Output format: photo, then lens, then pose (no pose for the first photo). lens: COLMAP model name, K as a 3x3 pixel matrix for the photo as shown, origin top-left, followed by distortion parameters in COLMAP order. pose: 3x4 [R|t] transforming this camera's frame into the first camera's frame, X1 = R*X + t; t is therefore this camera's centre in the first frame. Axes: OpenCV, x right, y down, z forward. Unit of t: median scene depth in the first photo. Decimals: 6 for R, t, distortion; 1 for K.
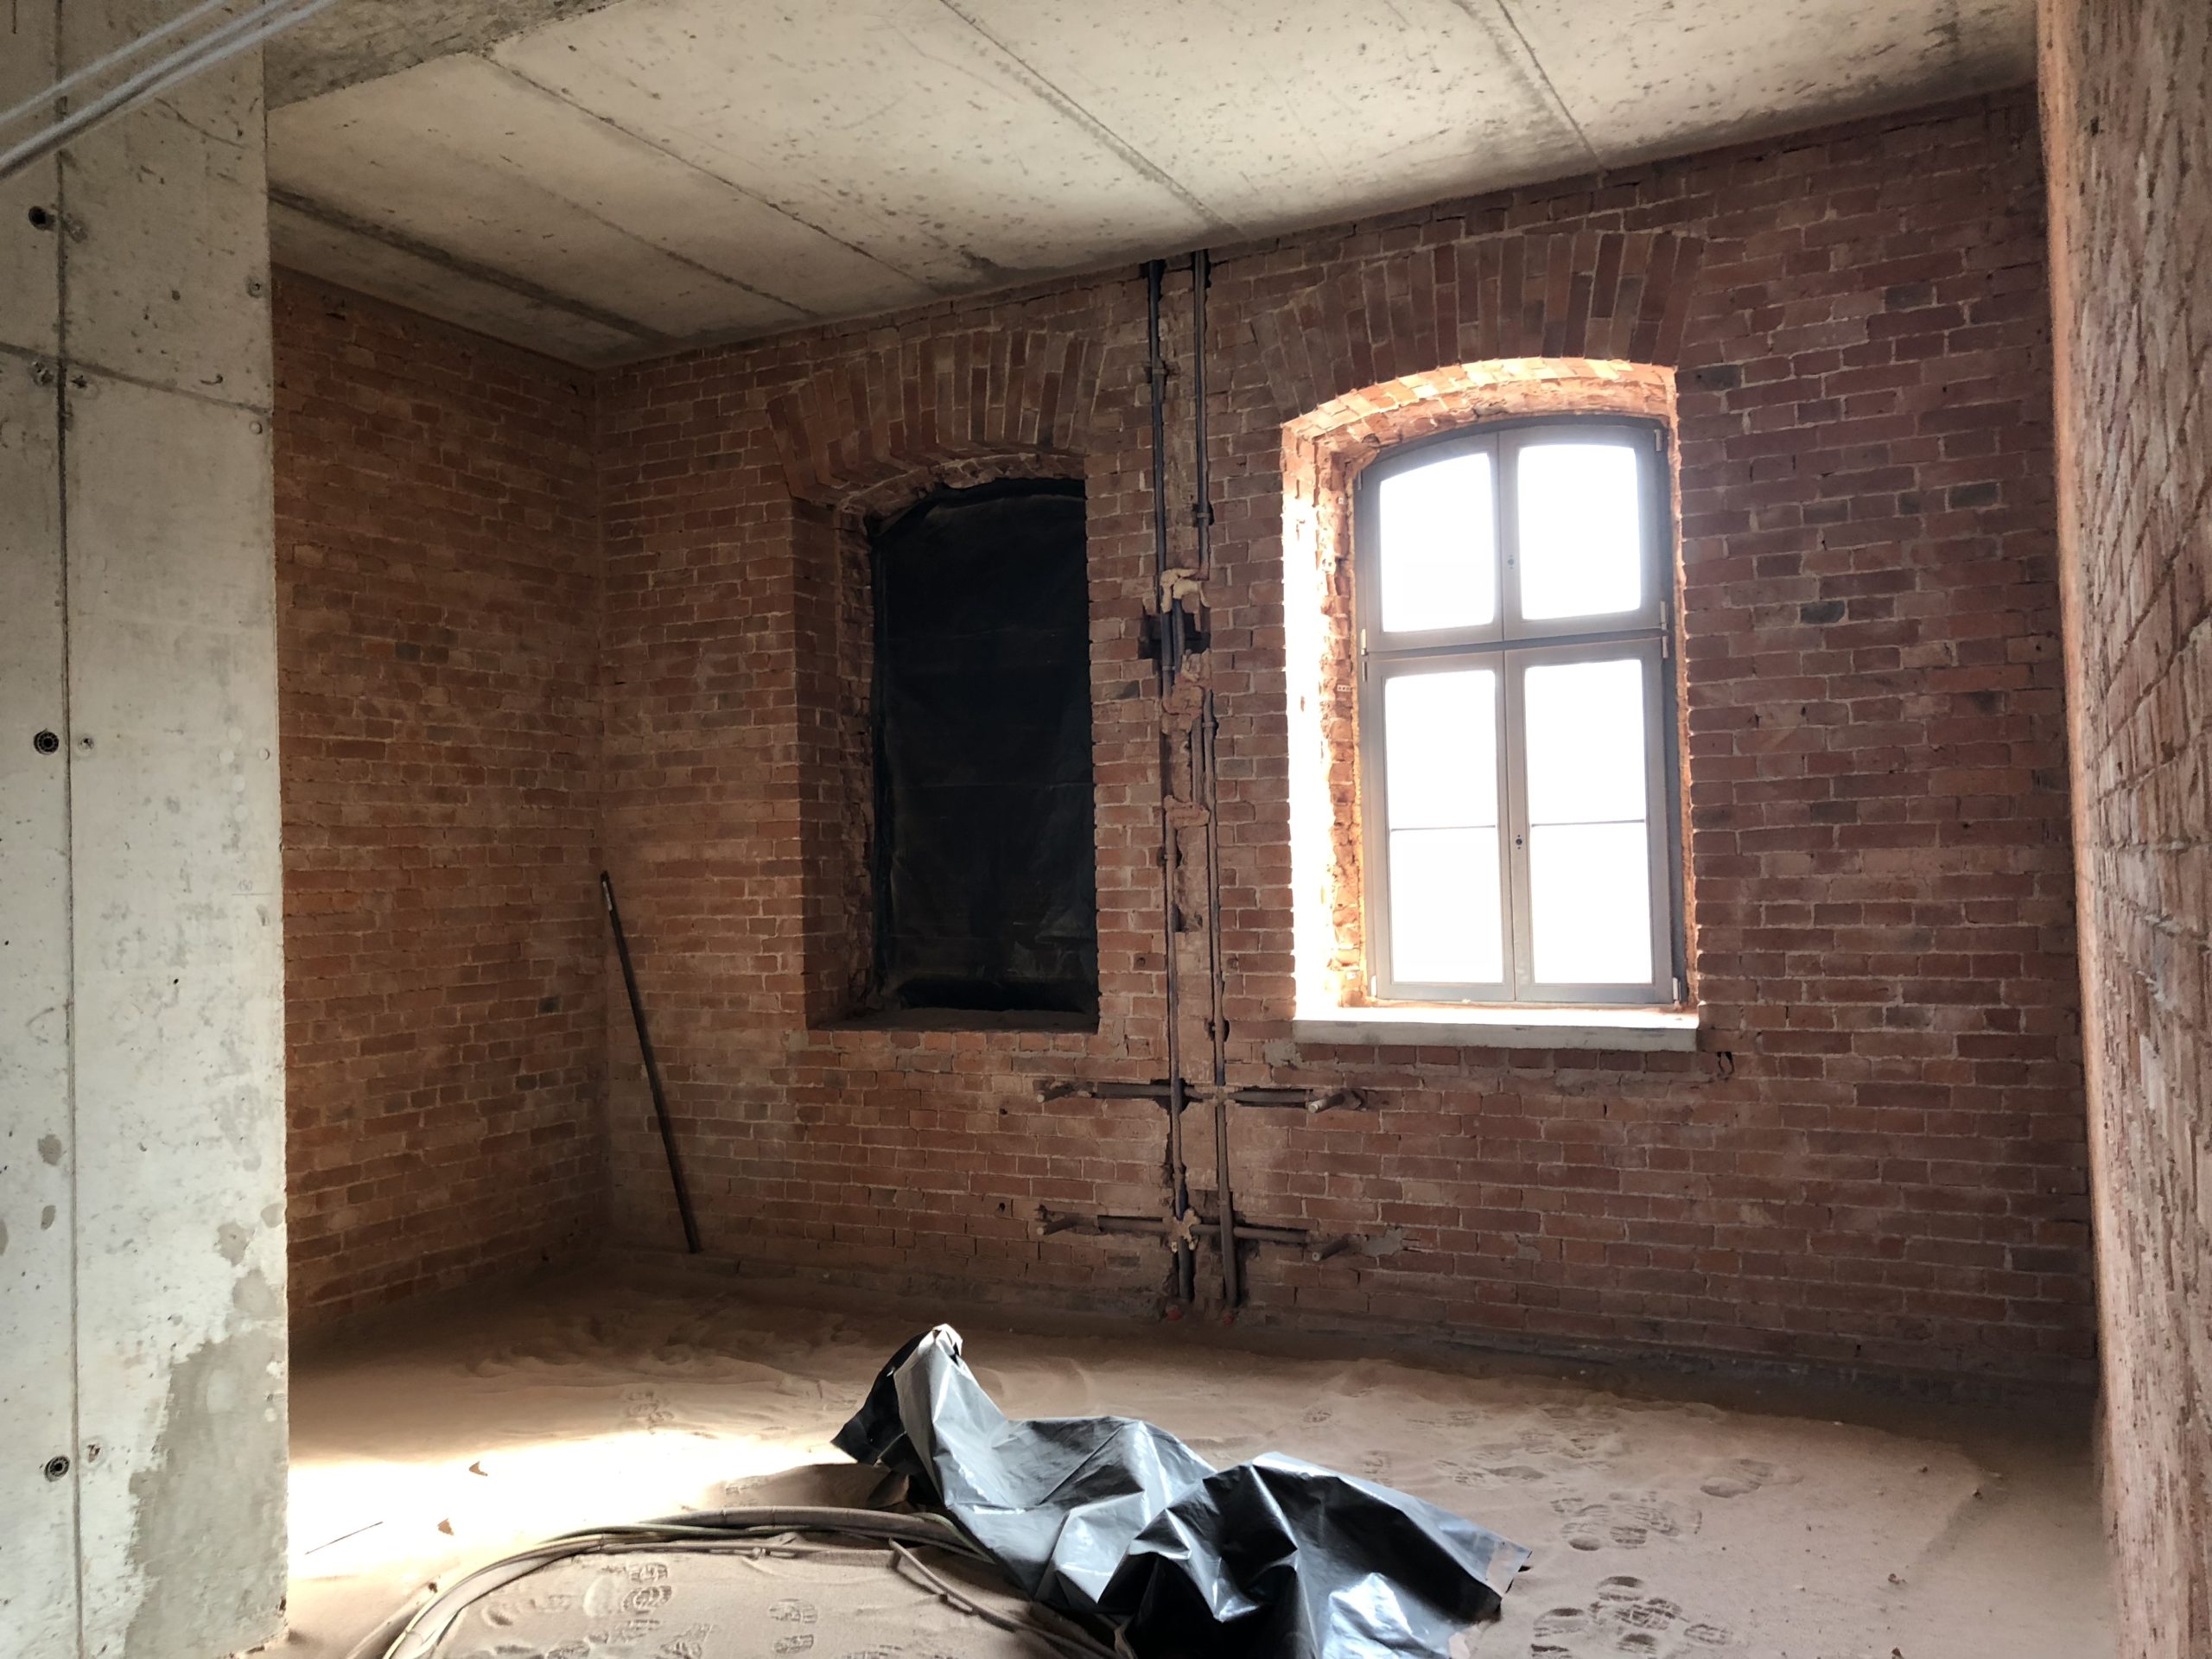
lens RADIAL K [[1844.4, 0, 1081.1], [0, 1844.4, 821.4], [0, 0, 1]] dist [0.047940, -0.051915]
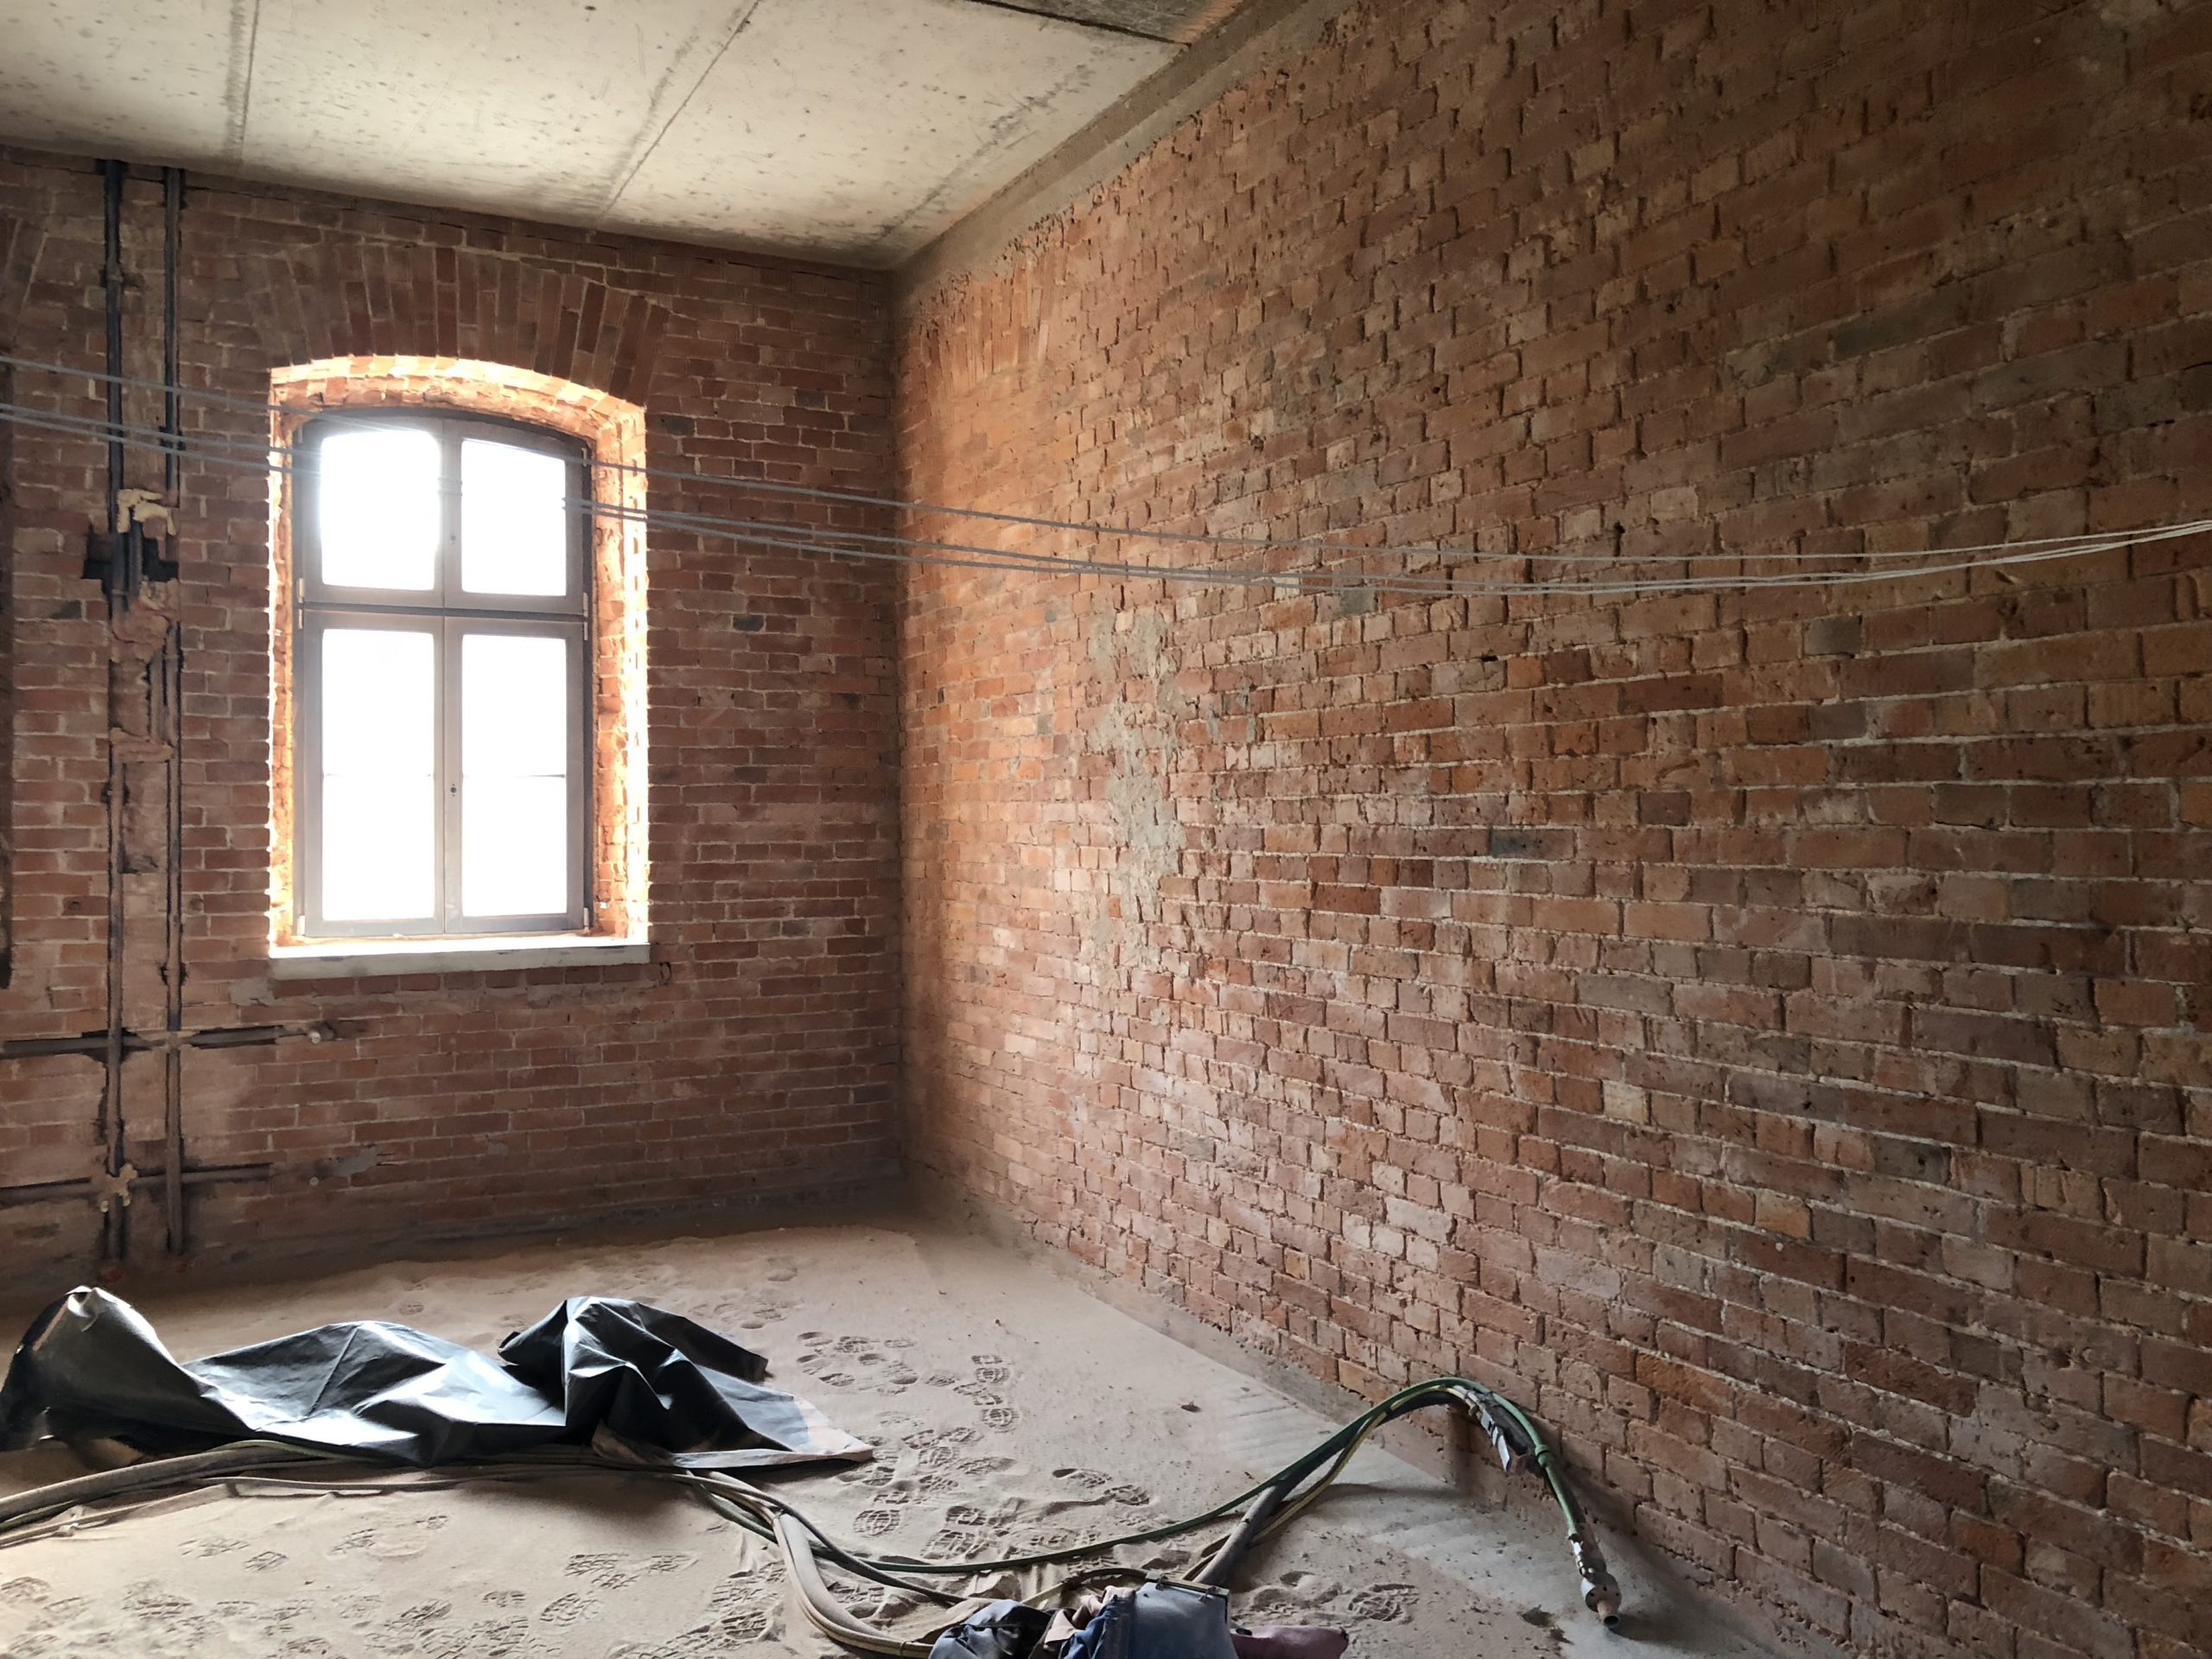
lens RADIAL K [[1844.4, 0, 1139.5], [0, 1844.4, 790.7], [0, 0, 1]] dist [0.047940, -0.051915]
pose [[0.557761, 0.034776, 0.829273, -0.499731], [-0.031803, 0.999284, -0.020515, 0.023145], [-0.829392, -0.014931, 0.558467, 0.037655]]
